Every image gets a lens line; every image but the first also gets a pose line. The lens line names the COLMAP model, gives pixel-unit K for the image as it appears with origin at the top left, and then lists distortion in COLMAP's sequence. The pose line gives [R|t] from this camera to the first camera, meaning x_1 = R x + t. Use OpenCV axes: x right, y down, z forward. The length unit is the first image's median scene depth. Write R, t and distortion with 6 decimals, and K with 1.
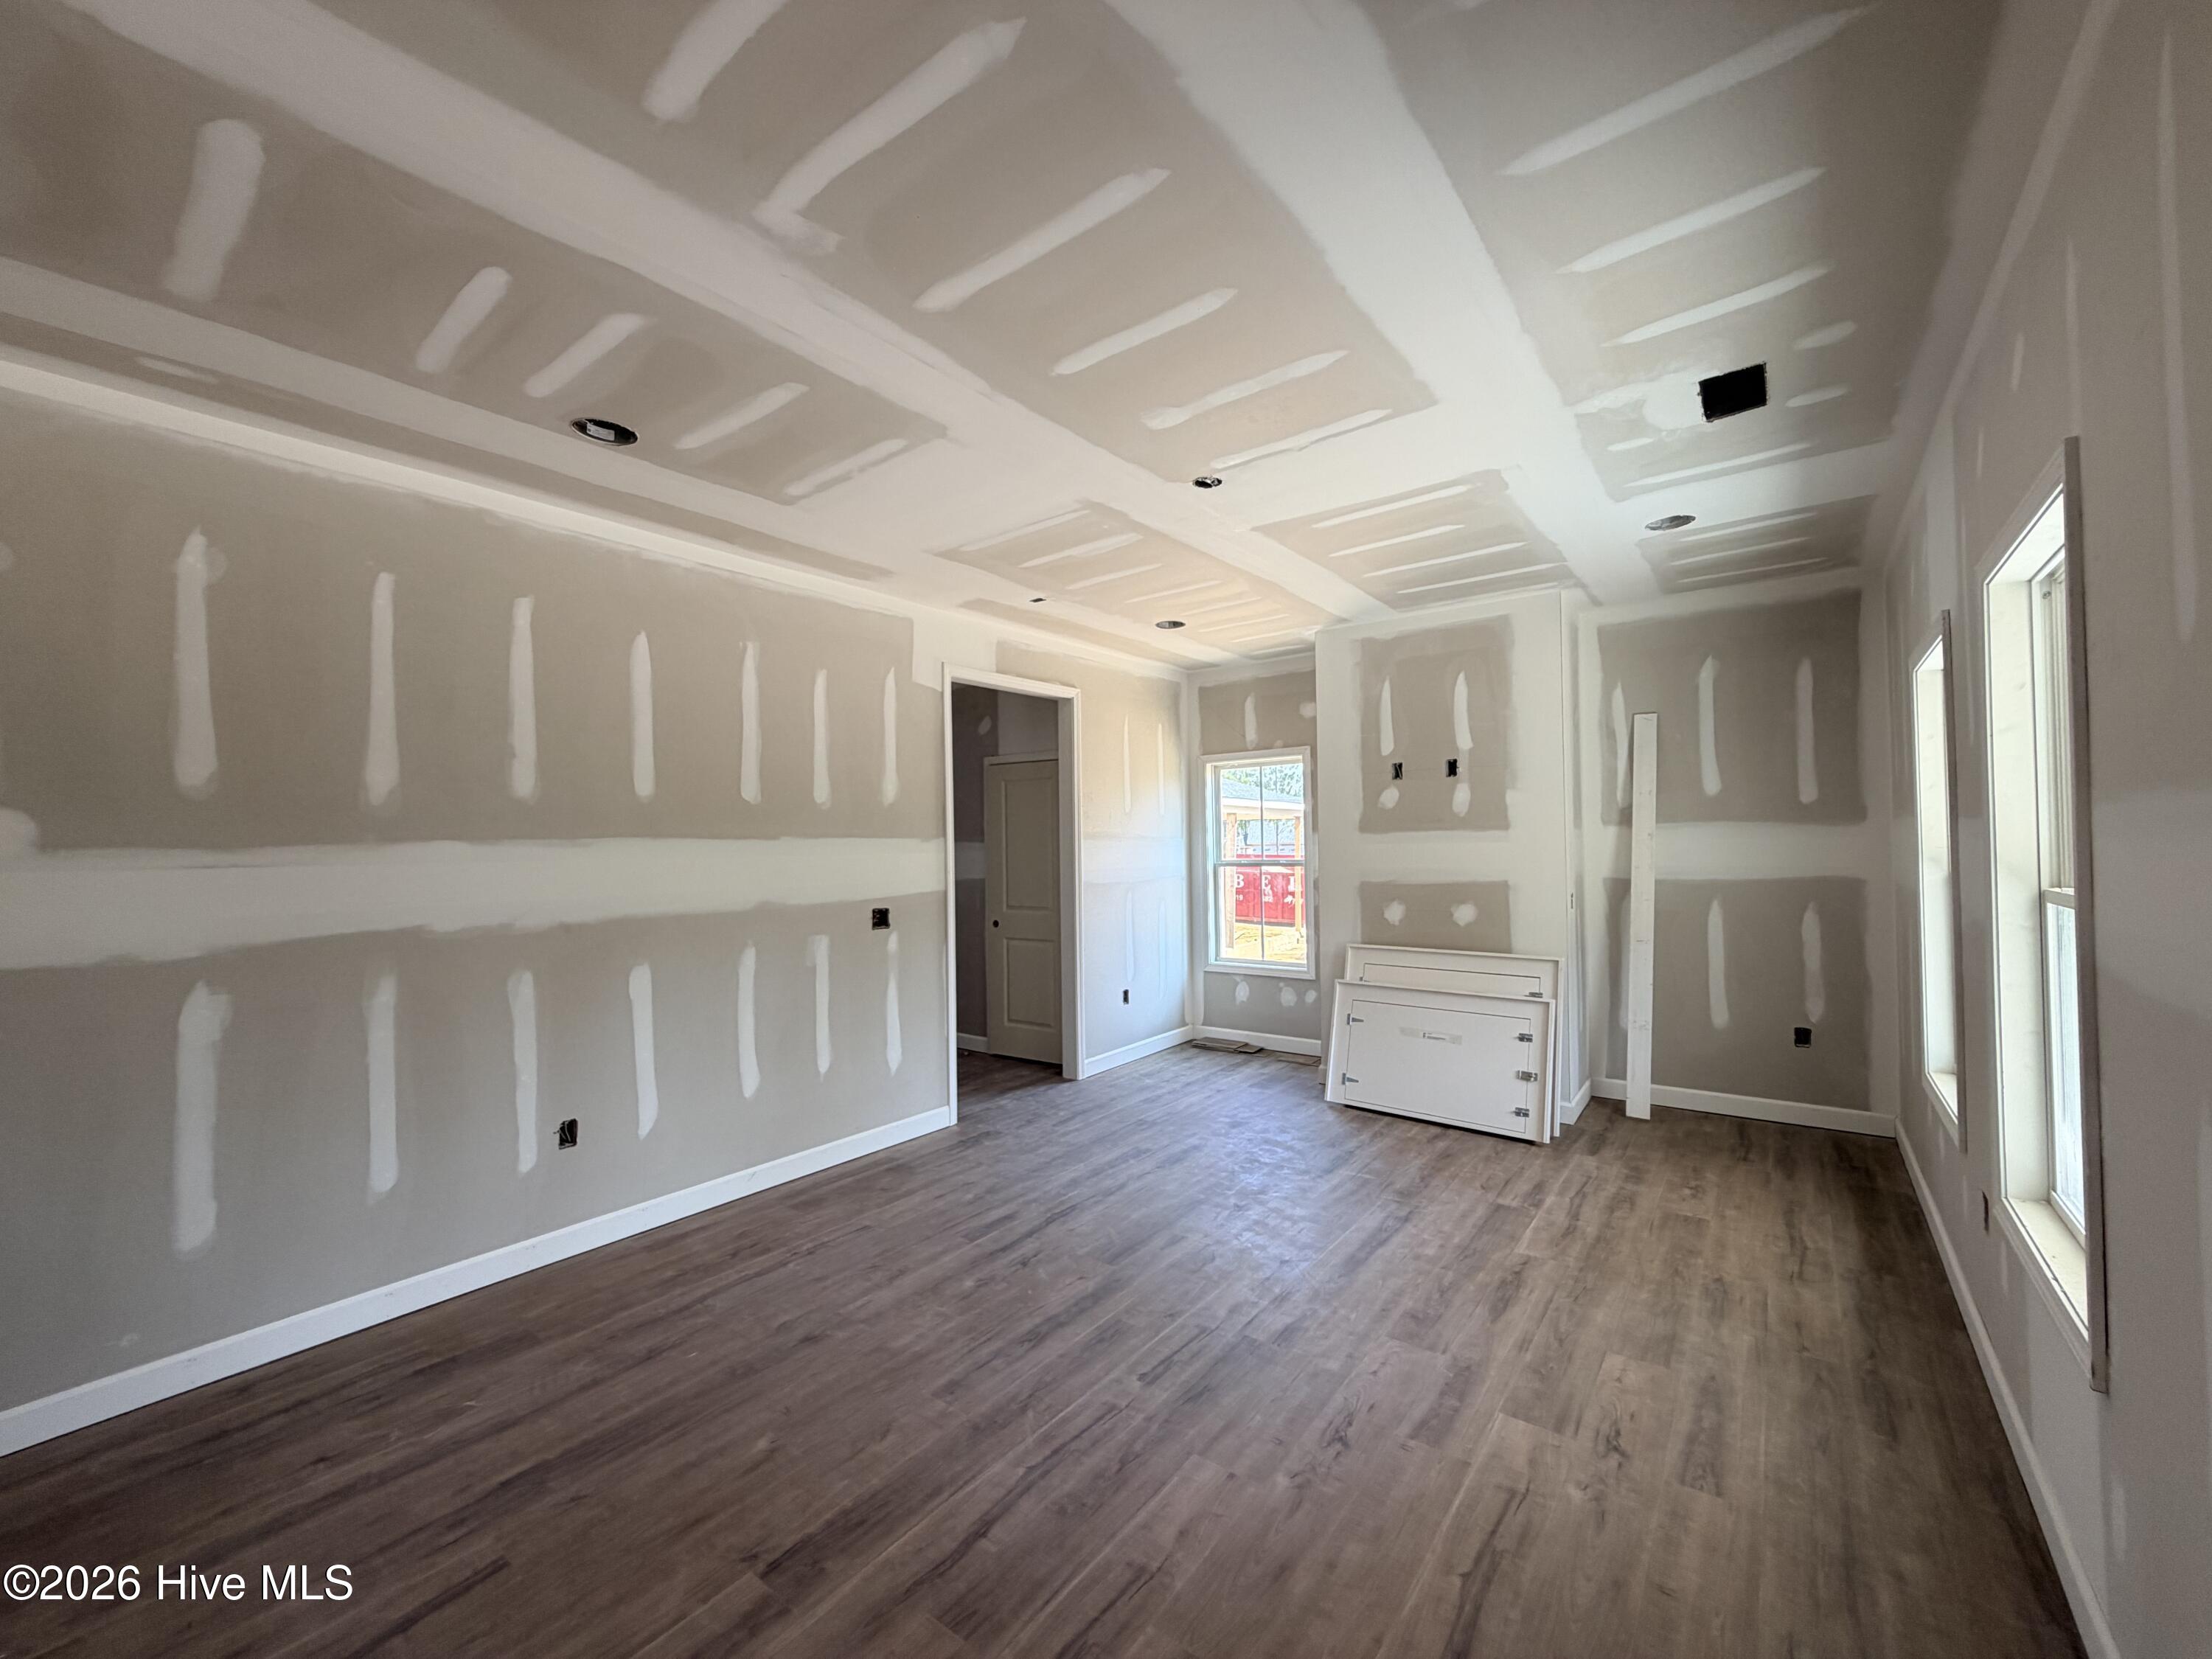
lens RADIAL K [[882.7, 0, 1103.1], [0, 882.7, 839.3], [0, 0, 1]] dist [0.000009, 0.000425]
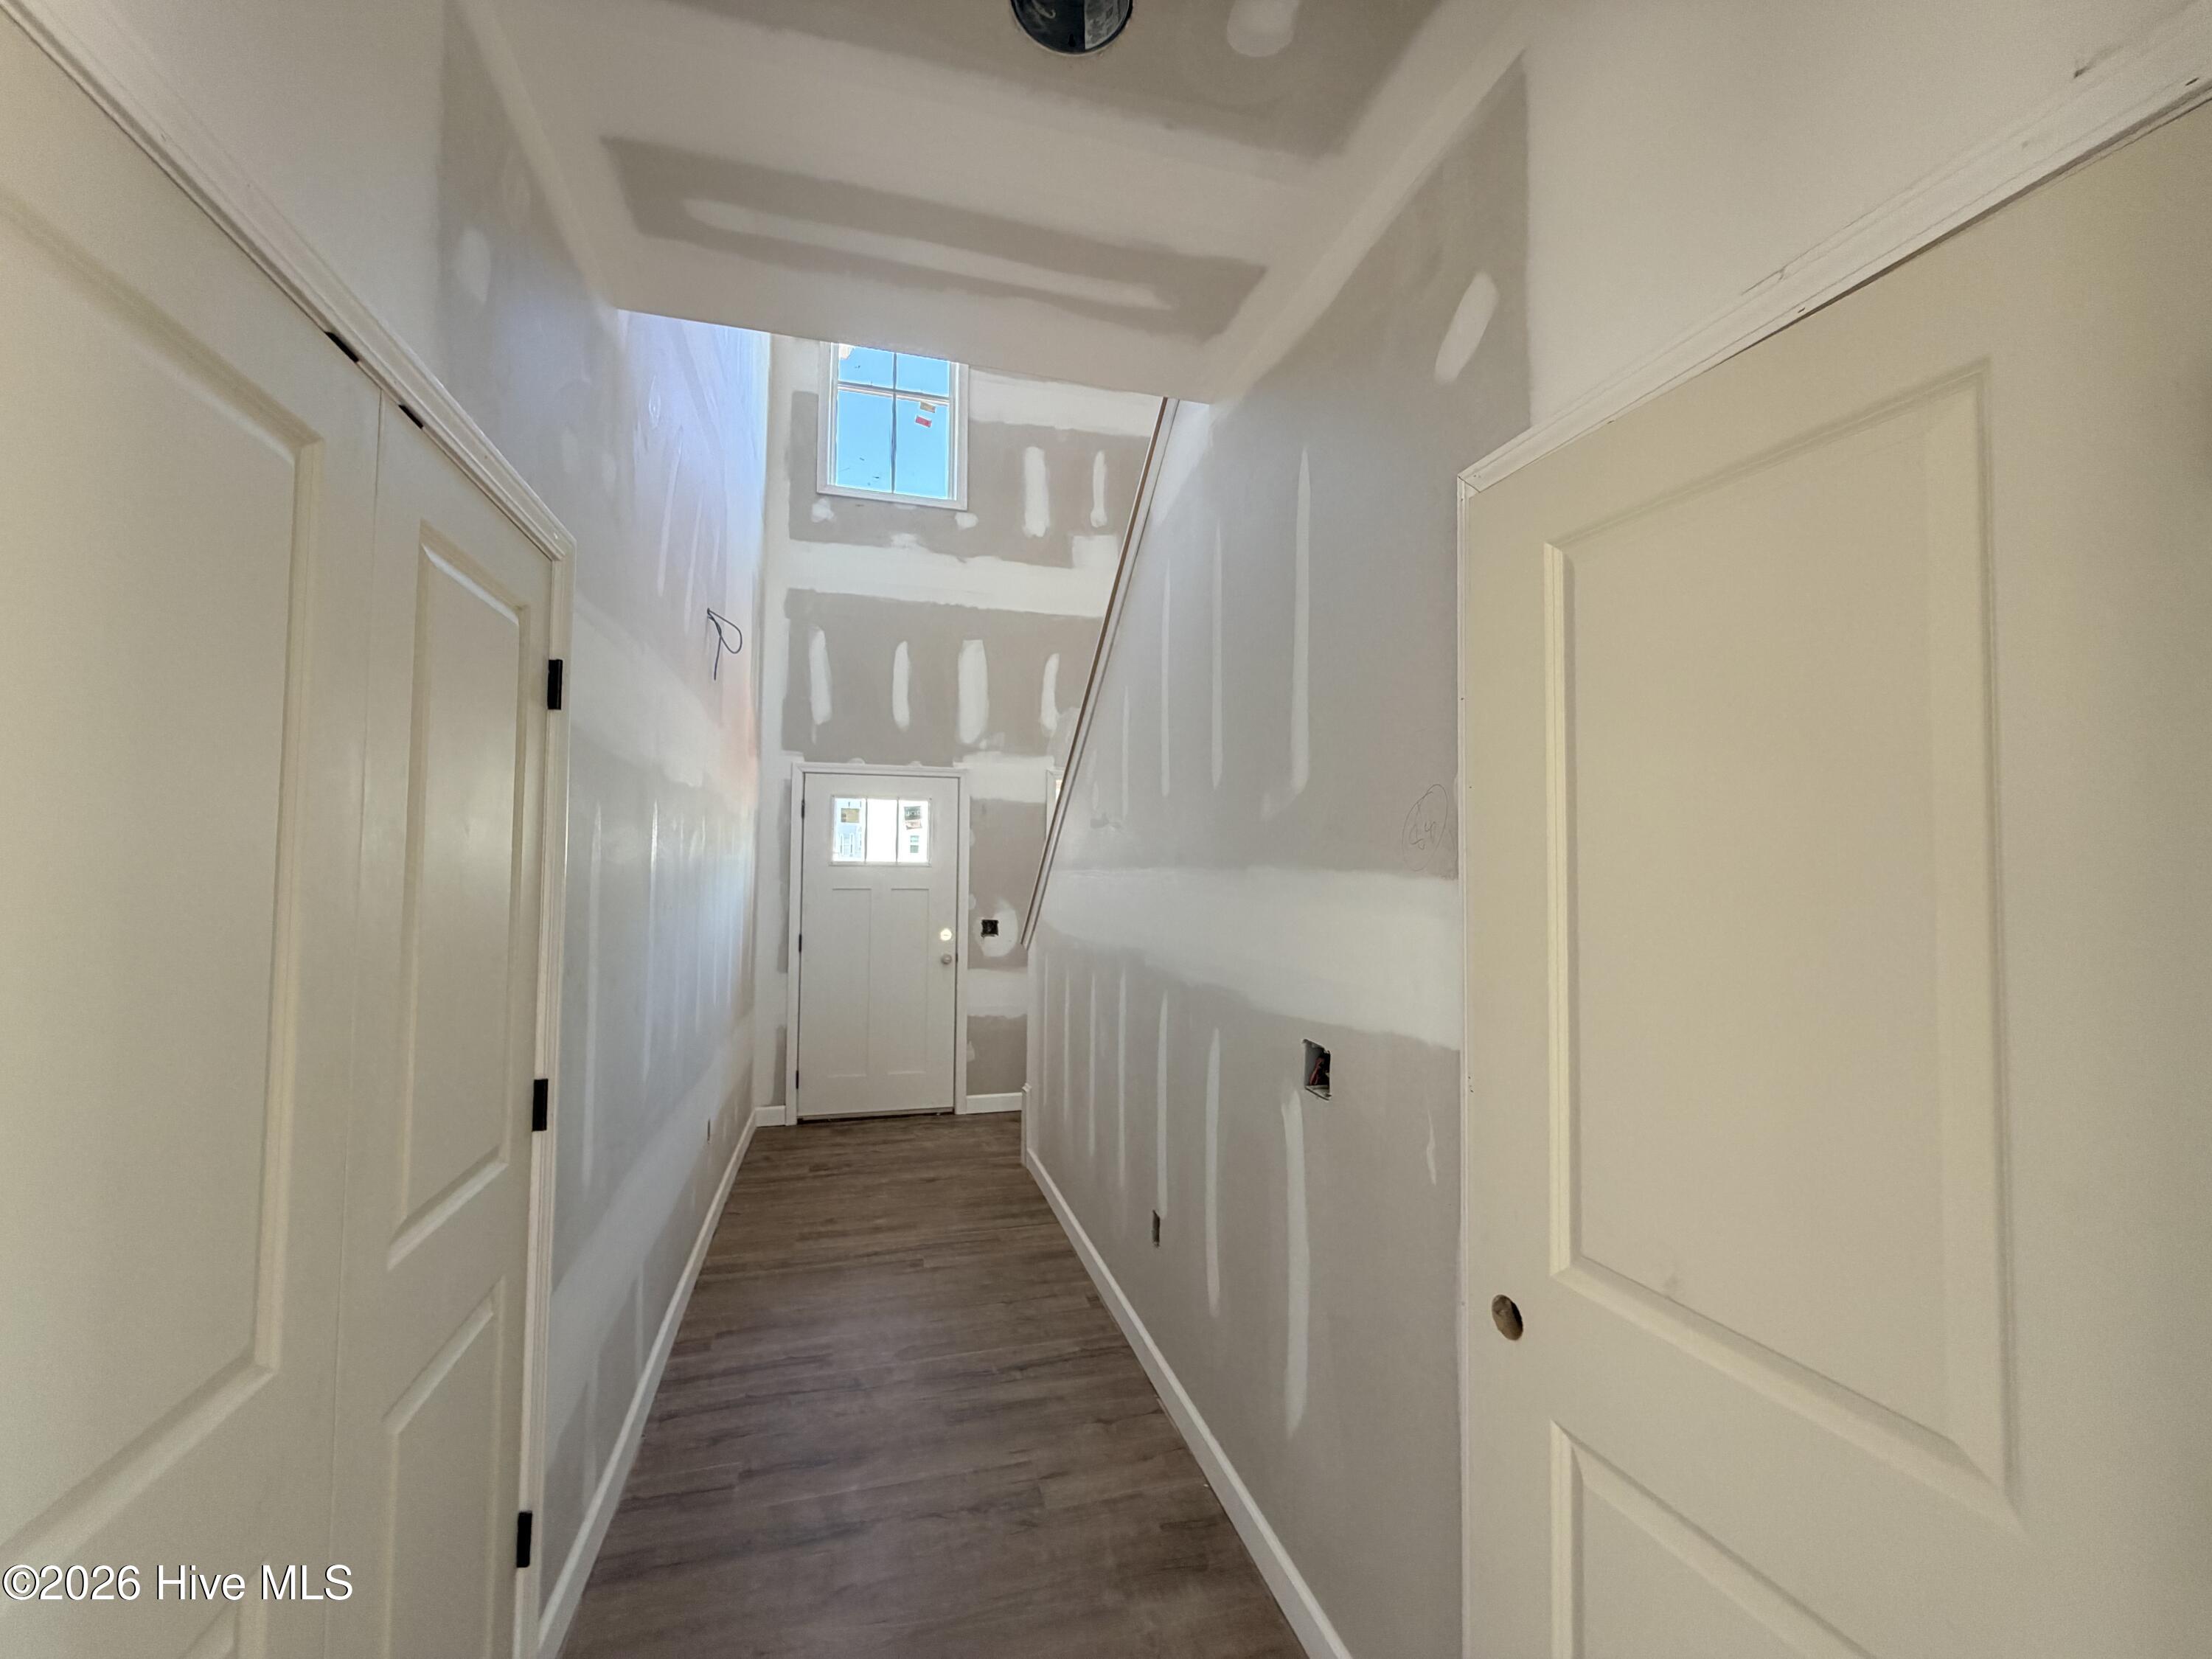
lens RADIAL K [[882.7, 0, 1107.0], [0, 882.7, 830.9], [0, 0, 1]] dist [0.000009, 0.000425]
pose [[0.809127, -0.000249, -0.587633, -0.118264], [-0.015642, 0.999636, -0.021962, -0.002829], [0.587425, 0.026962, 0.808829, 1.168652]]
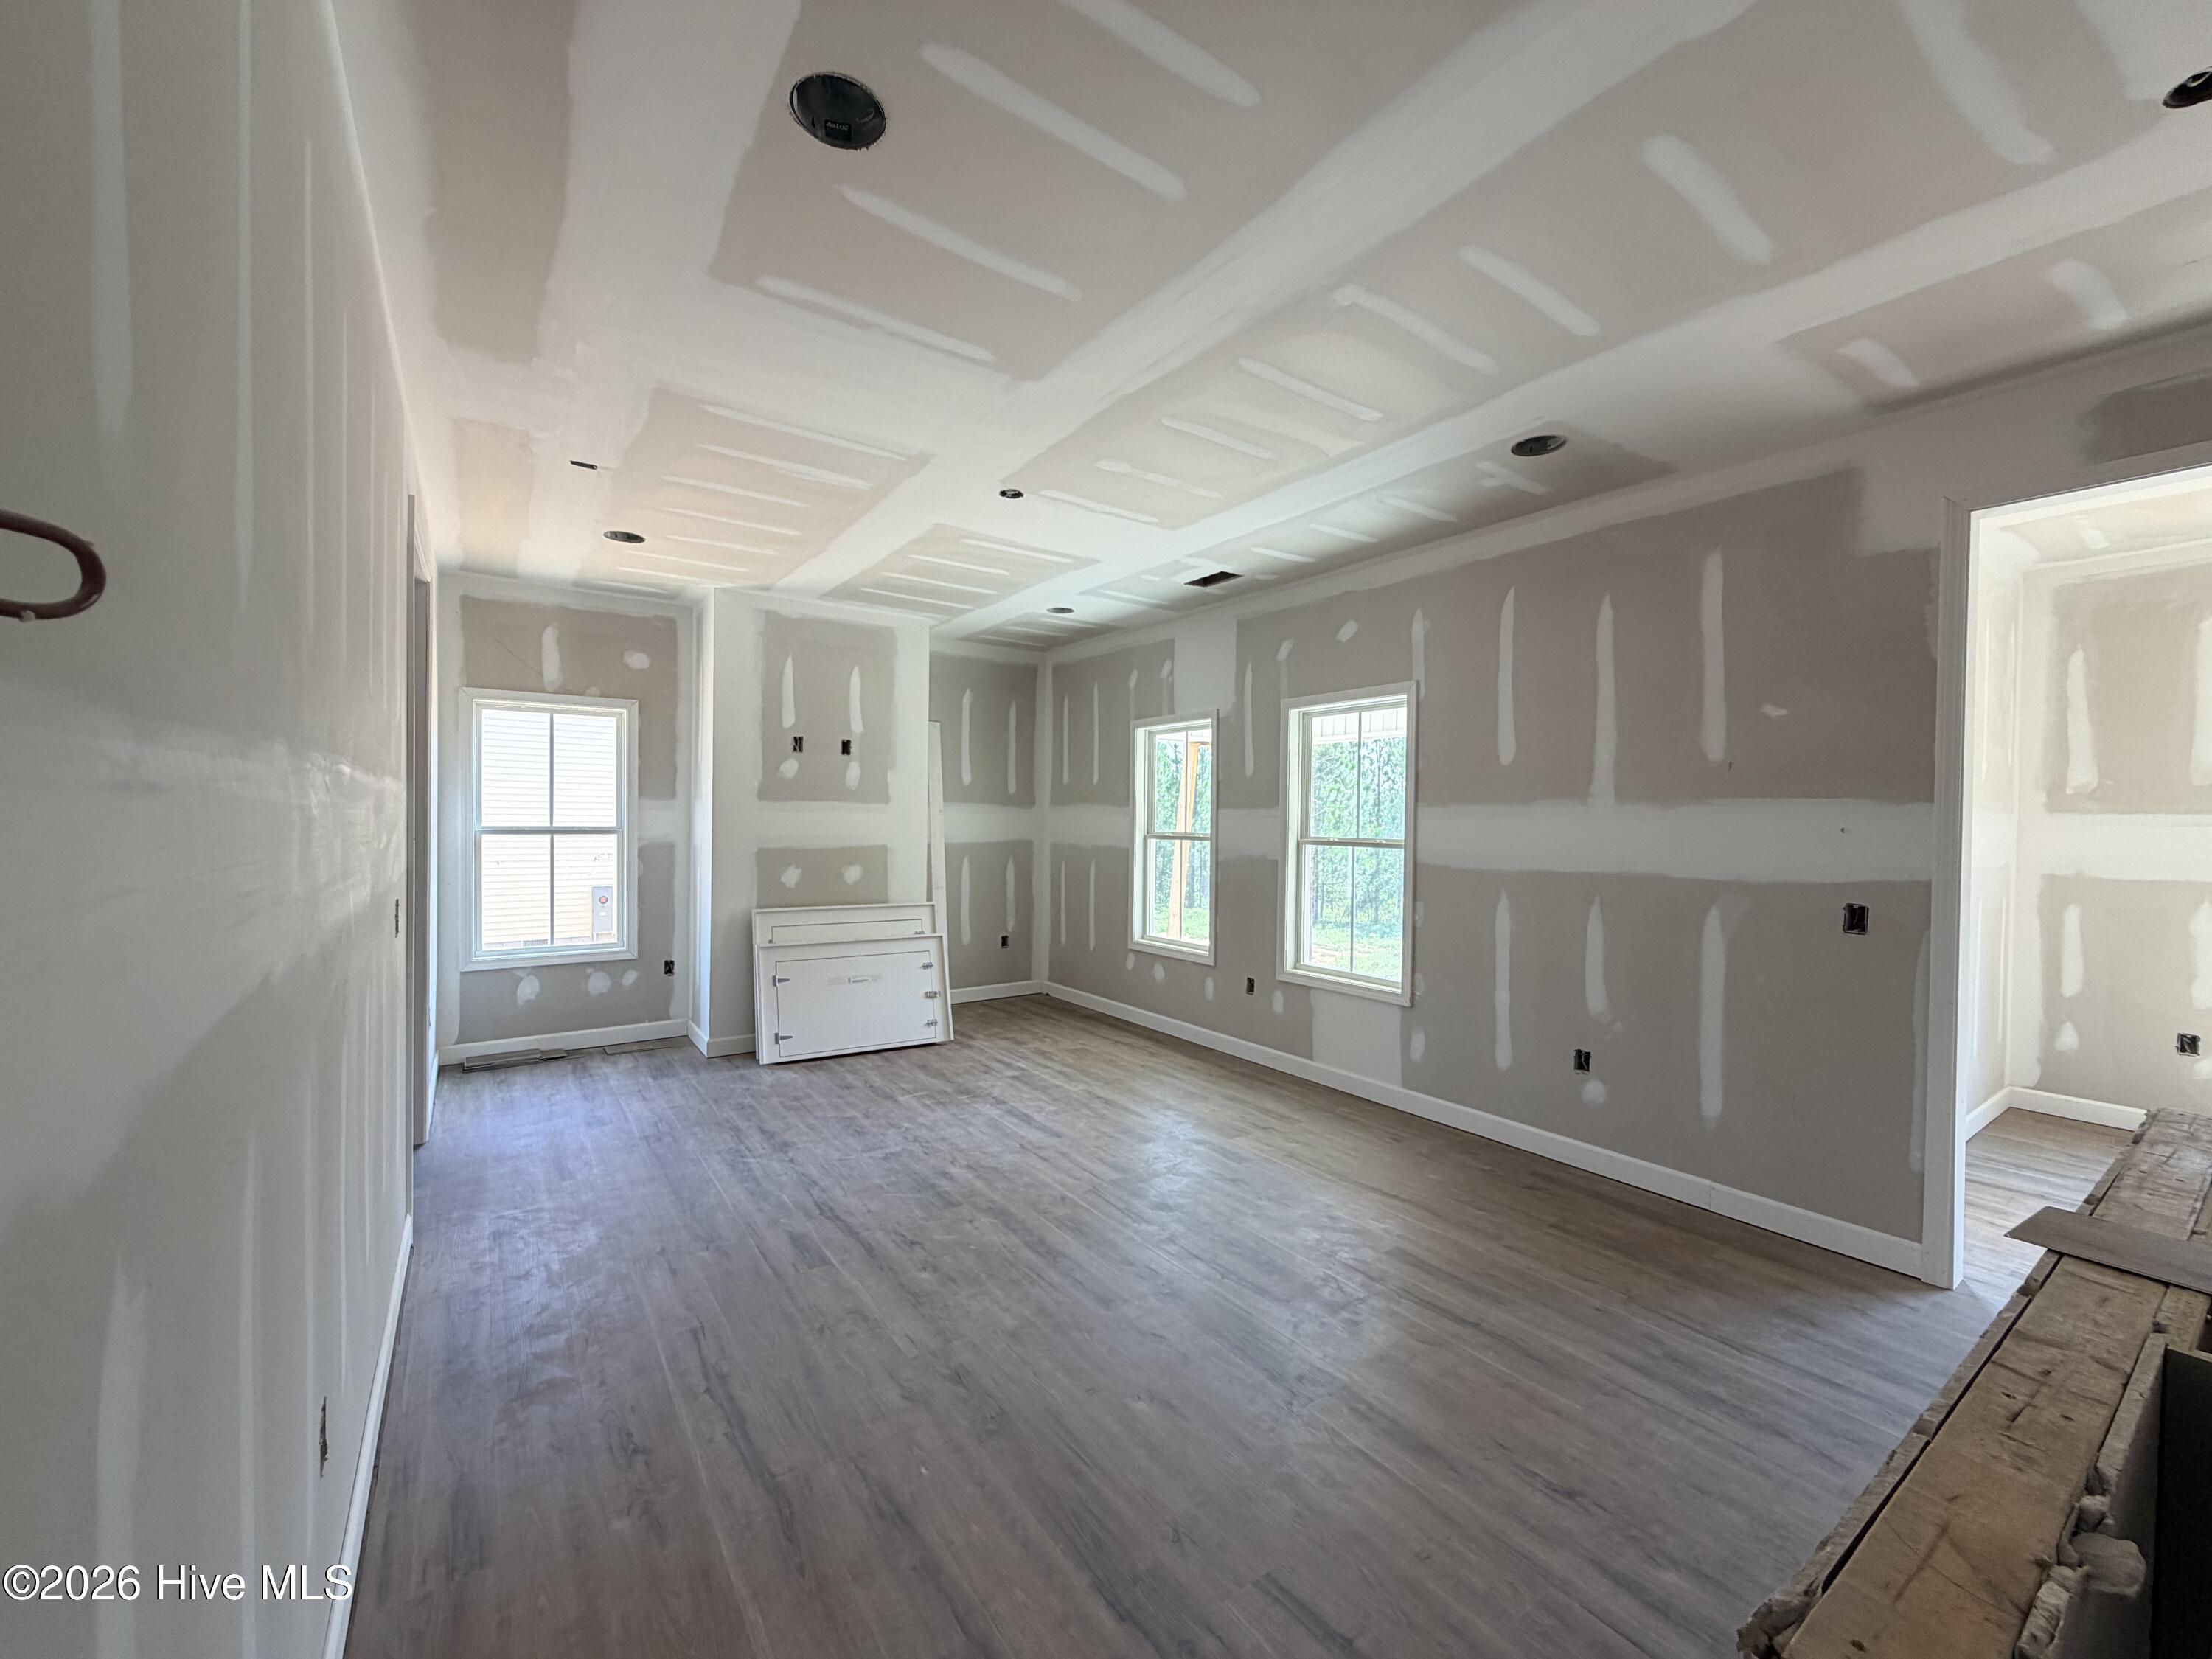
lens RADIAL K [[882.7, 0, 1102.1], [0, 882.7, 832.2], [0, 0, 1]] dist [0.000009, 0.000425]
pose [[0.291980, 0.006889, 0.956400, -0.682467], [-0.023719, 0.999719, 0.000040, 0.024611], [-0.956130, -0.022696, 0.292061, 0.390158]]
